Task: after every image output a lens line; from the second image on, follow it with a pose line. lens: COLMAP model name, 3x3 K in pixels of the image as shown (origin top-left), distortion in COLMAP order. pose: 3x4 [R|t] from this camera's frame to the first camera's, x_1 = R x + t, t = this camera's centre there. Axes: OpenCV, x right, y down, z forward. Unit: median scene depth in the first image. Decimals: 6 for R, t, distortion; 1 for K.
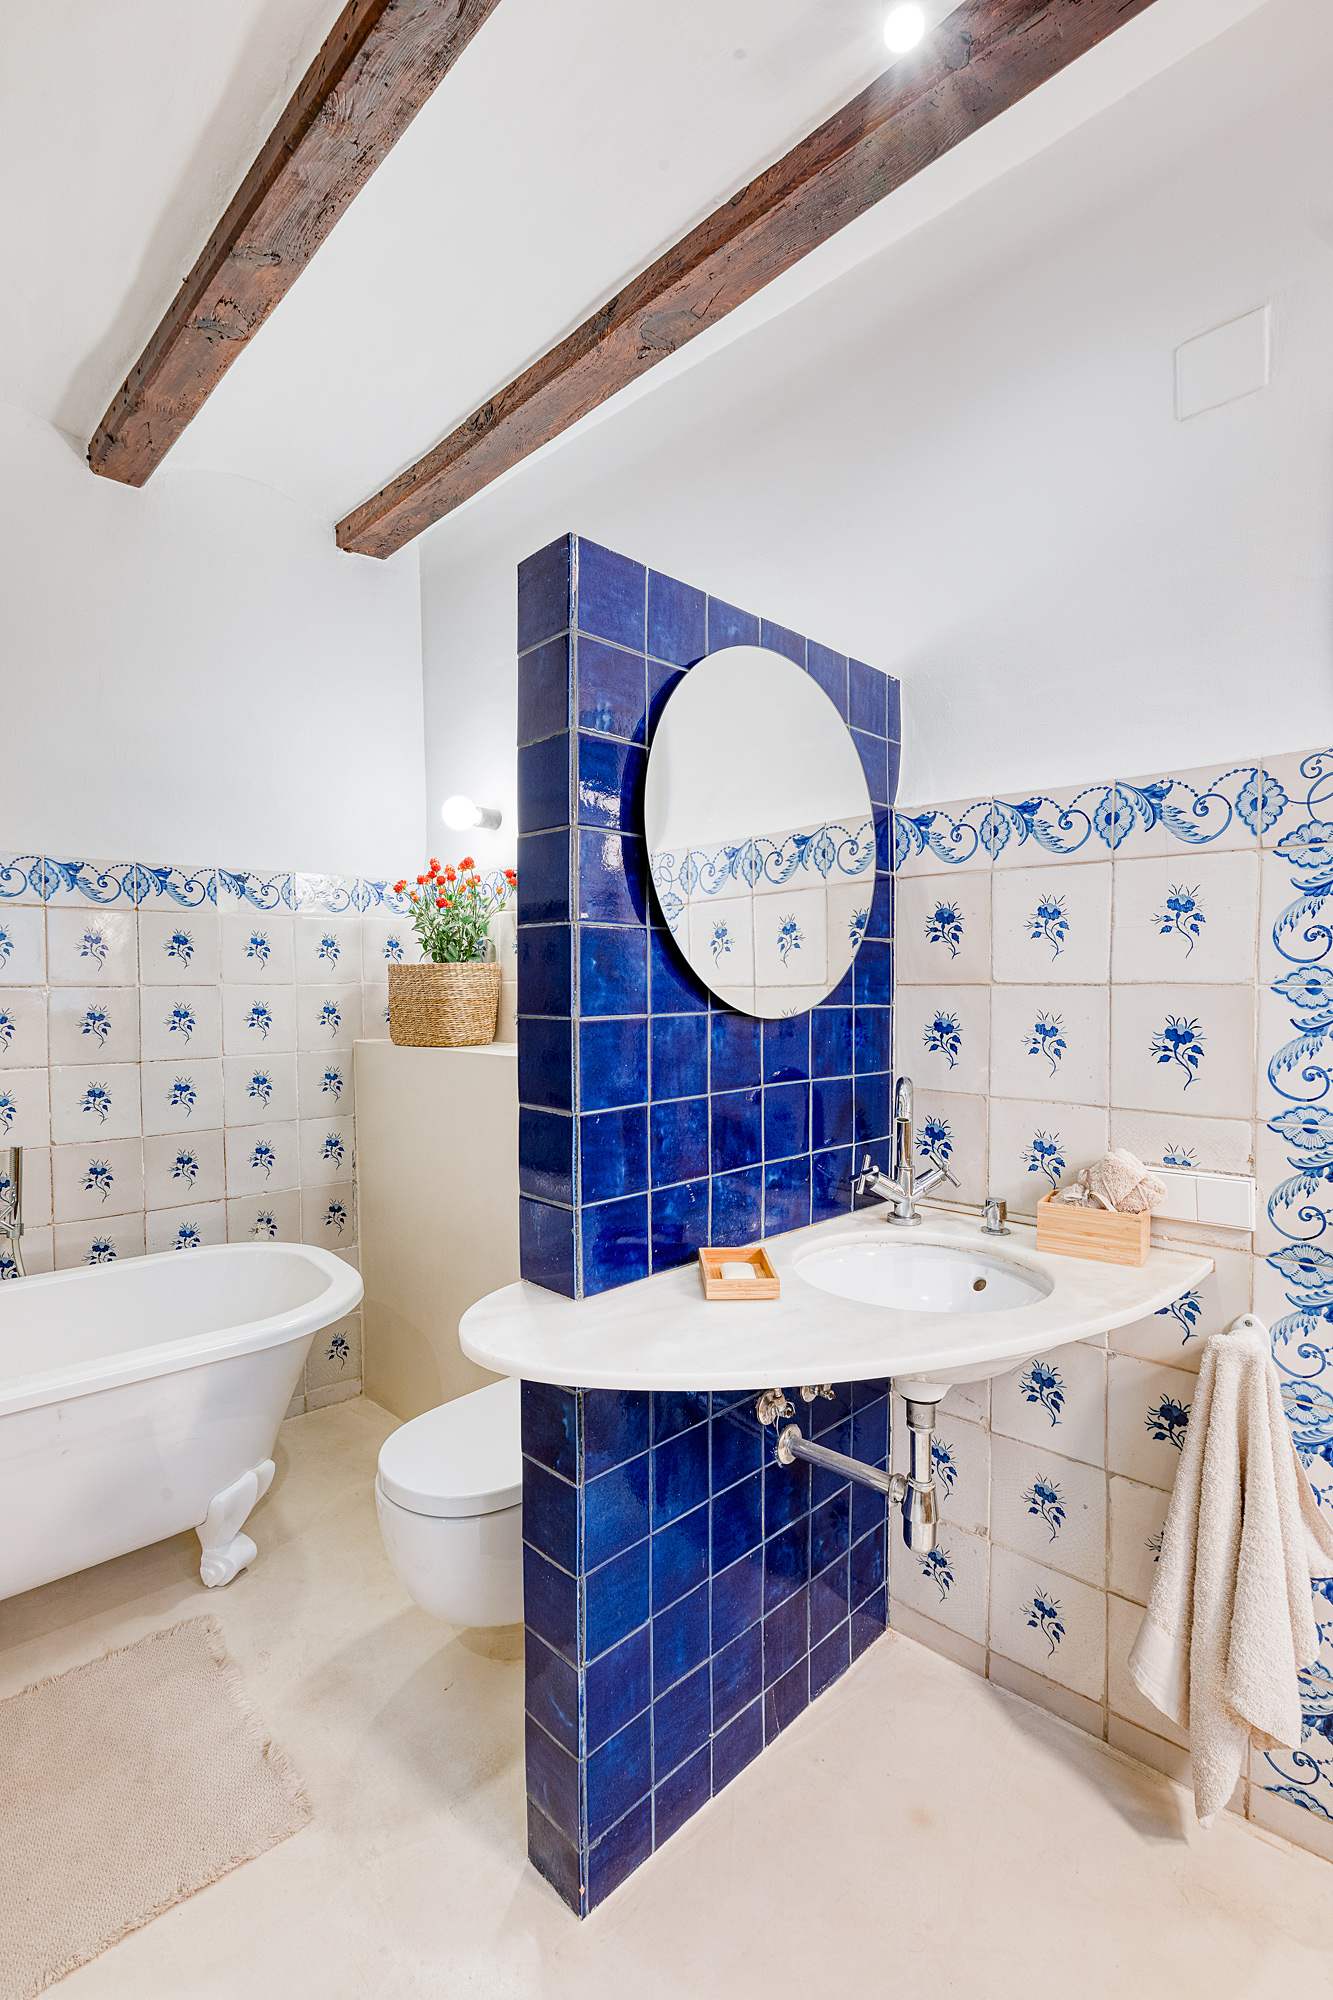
lens RADIAL K [[911.8, 0, 635.4], [0, 911.8, 1008.3], [0, 0, 1]] dist [-0.001534, -0.000178]
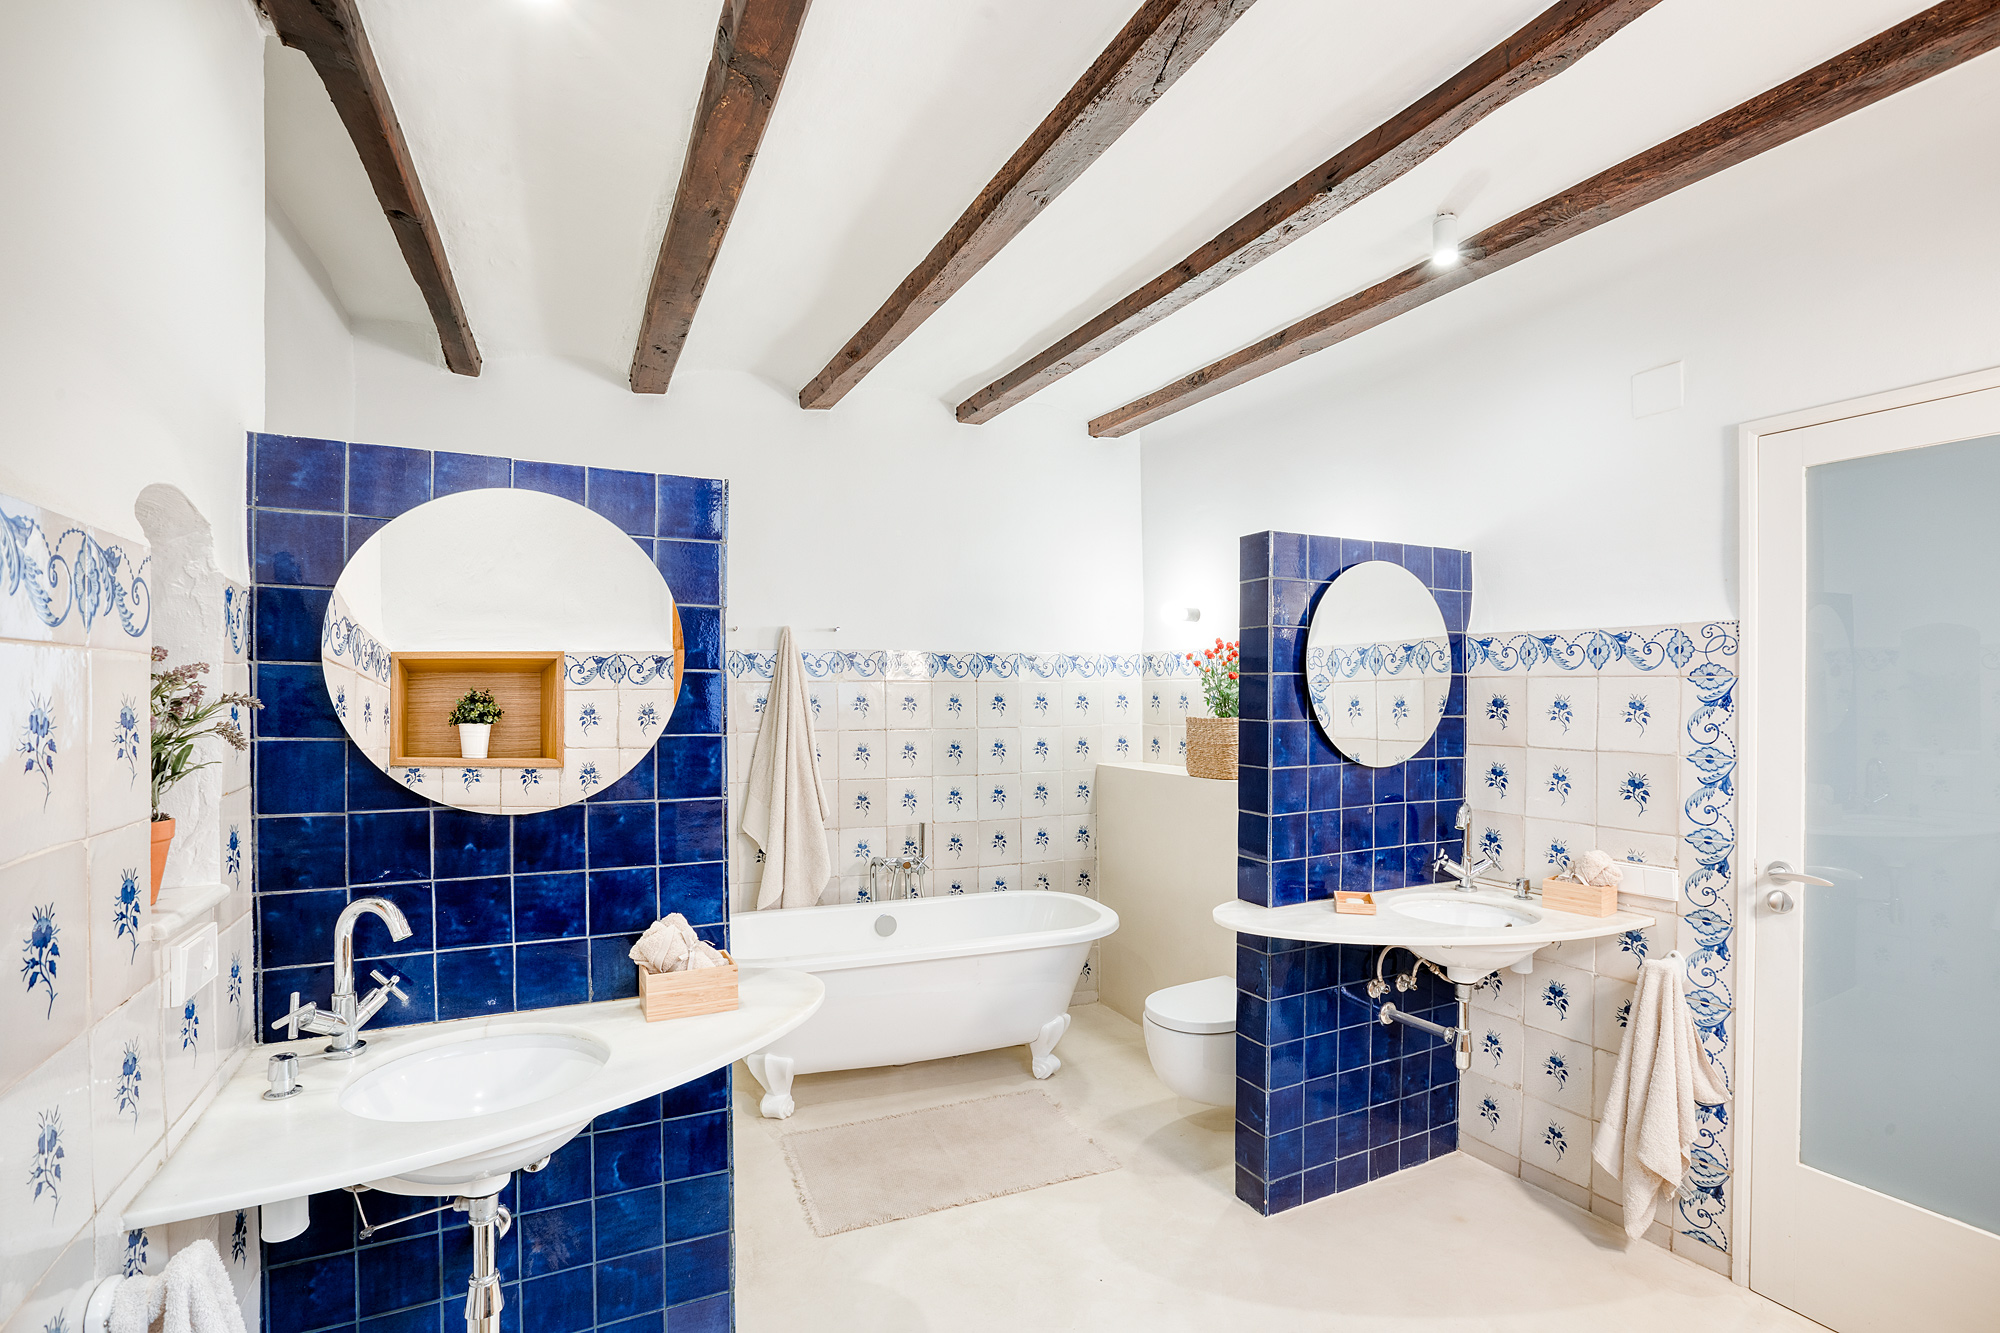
lens RADIAL K [[916.4, 0, 997.1], [0, 916.4, 695.9], [0, 0, 1]] dist [-0.061617, 0.026838]
pose [[0.953926, 0.006504, -0.299972, -0.026265], [-0.012812, 0.999736, -0.019067, -0.070895], [0.299769, 0.022032, 0.953757, -0.766219]]
